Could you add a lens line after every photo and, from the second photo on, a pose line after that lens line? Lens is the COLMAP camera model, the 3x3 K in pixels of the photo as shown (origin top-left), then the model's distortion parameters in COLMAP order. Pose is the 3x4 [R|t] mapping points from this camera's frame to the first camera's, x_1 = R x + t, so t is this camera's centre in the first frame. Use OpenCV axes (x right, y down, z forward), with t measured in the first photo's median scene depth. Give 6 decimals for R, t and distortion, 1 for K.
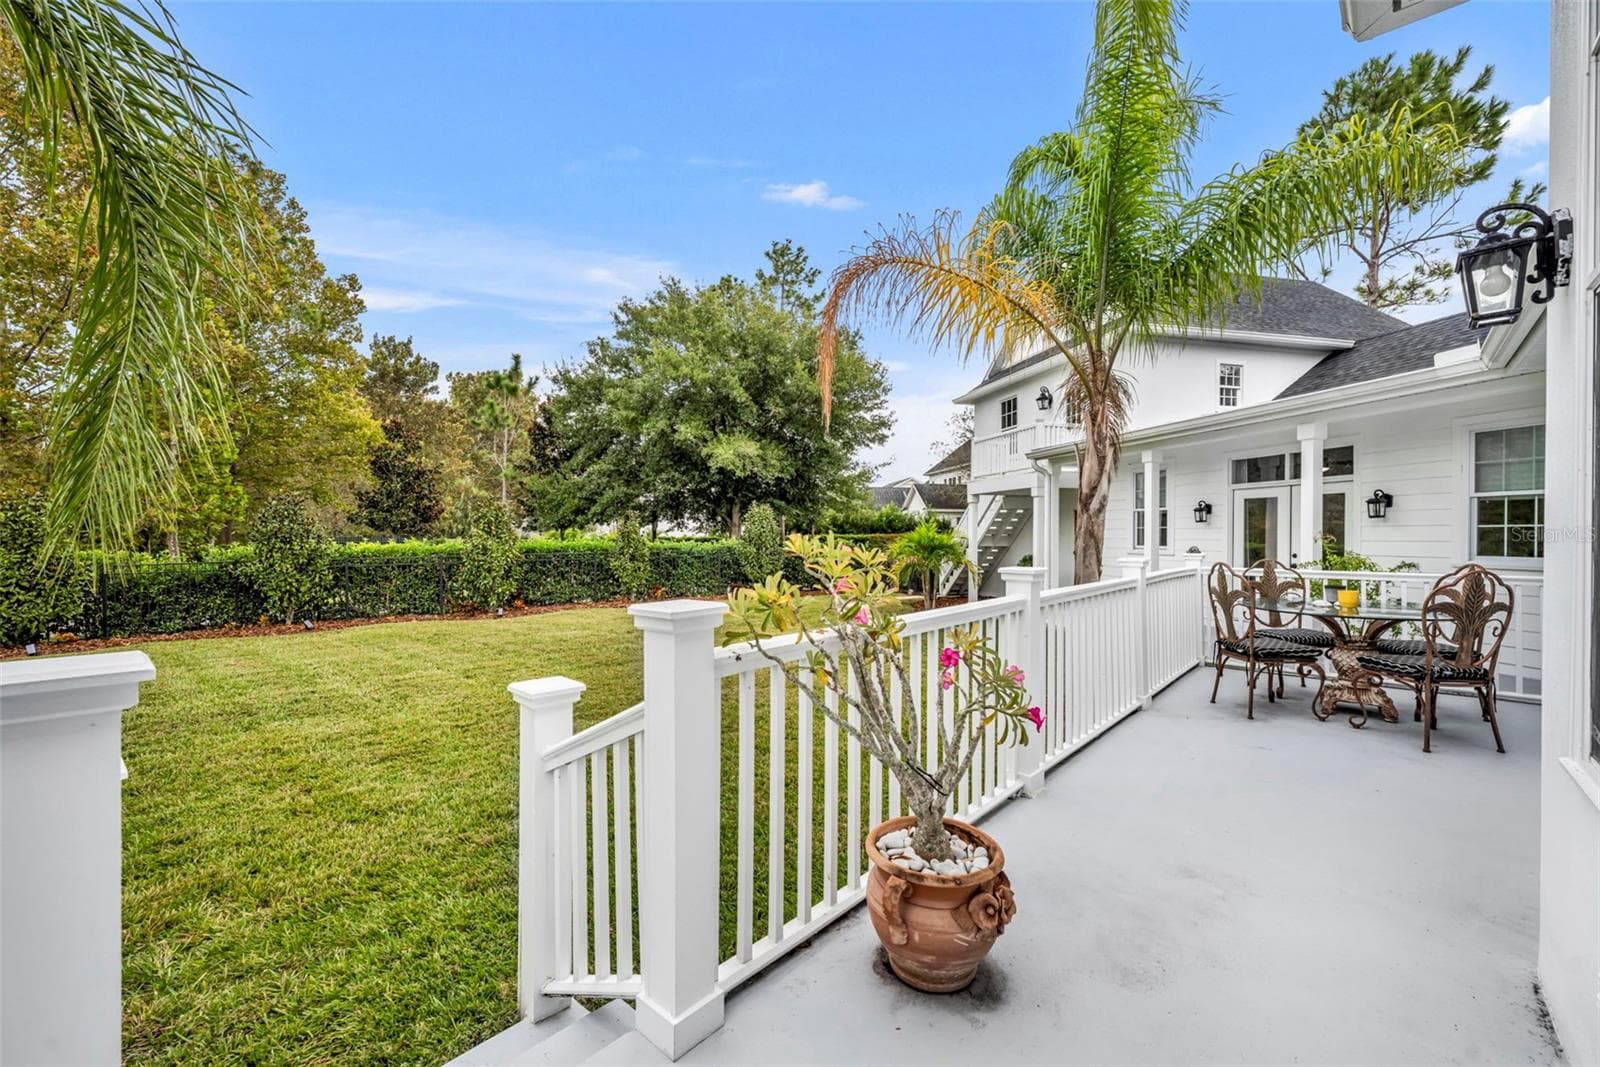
lens RADIAL K [[640.9, 0, 800.0], [0, 640.9, 533.5], [0, 0, 1]] dist [0.003053, 0.000394]
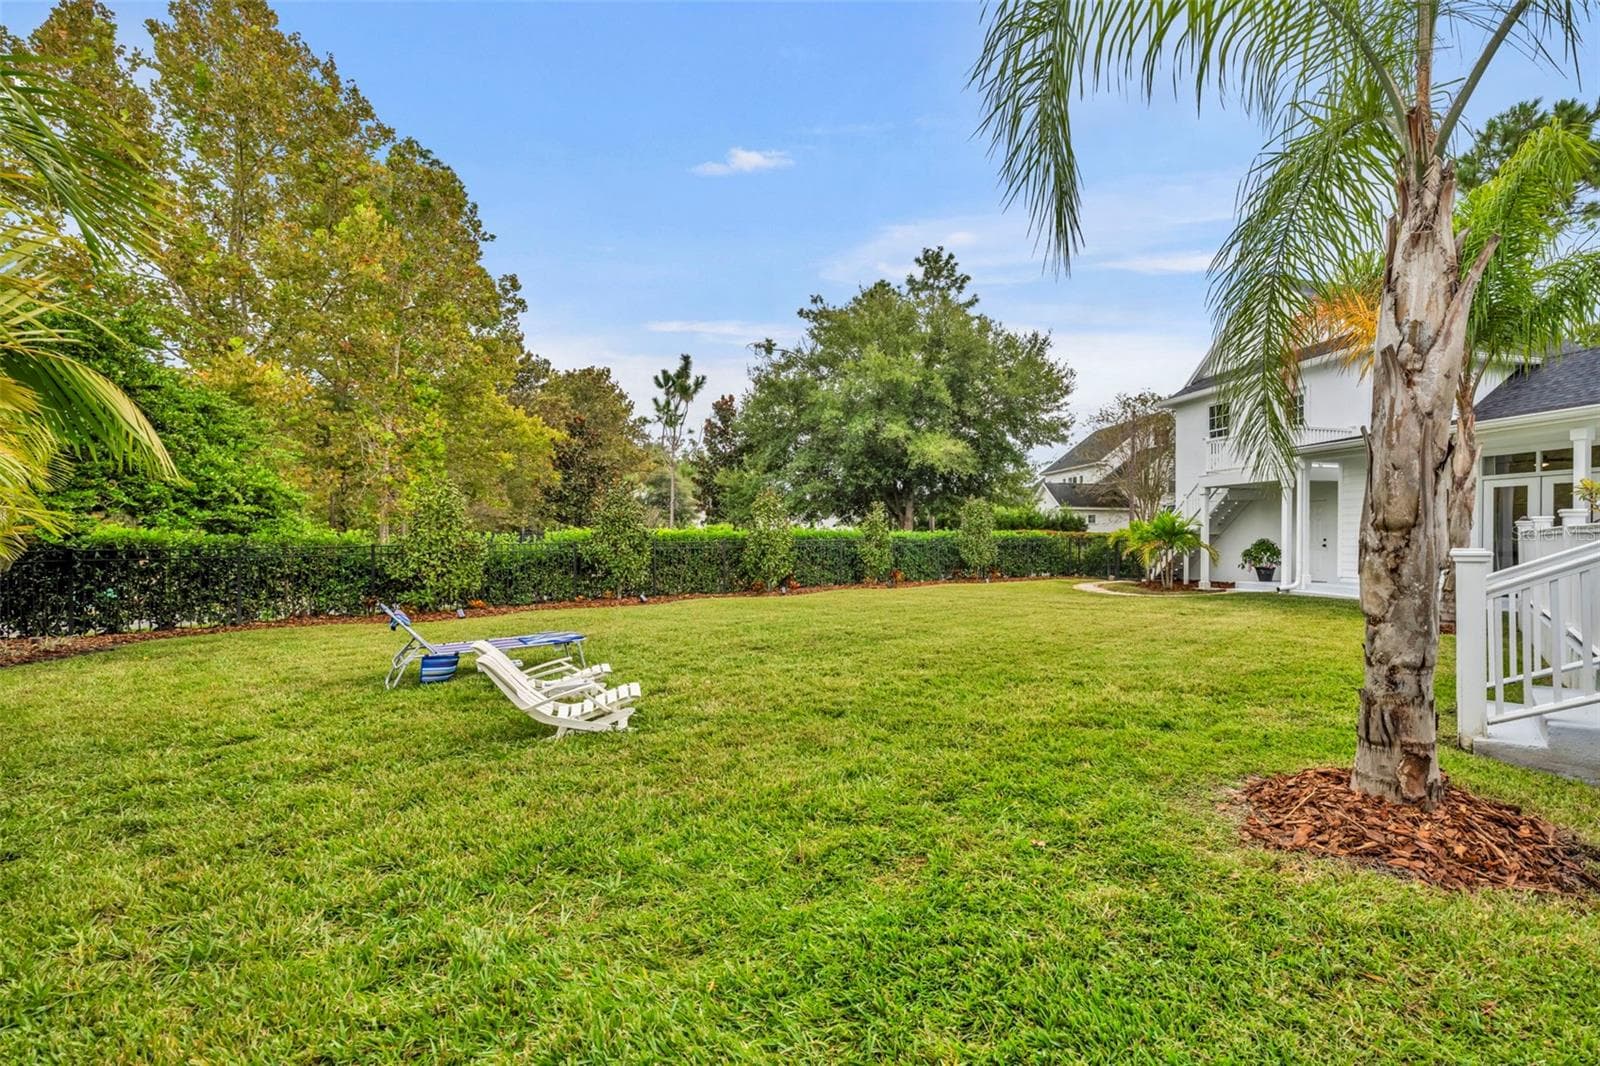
lens RADIAL K [[695.2, 0, 804.6], [0, 695.2, 544.6], [0, 0, 1]] dist [0.000170, 0.000691]
pose [[0.999559, 0.002699, 0.029558, -0.348638], [-0.002793, 0.999991, 0.003124, 0.028621], [-0.029549, -0.003205, 0.999558, -0.159298]]
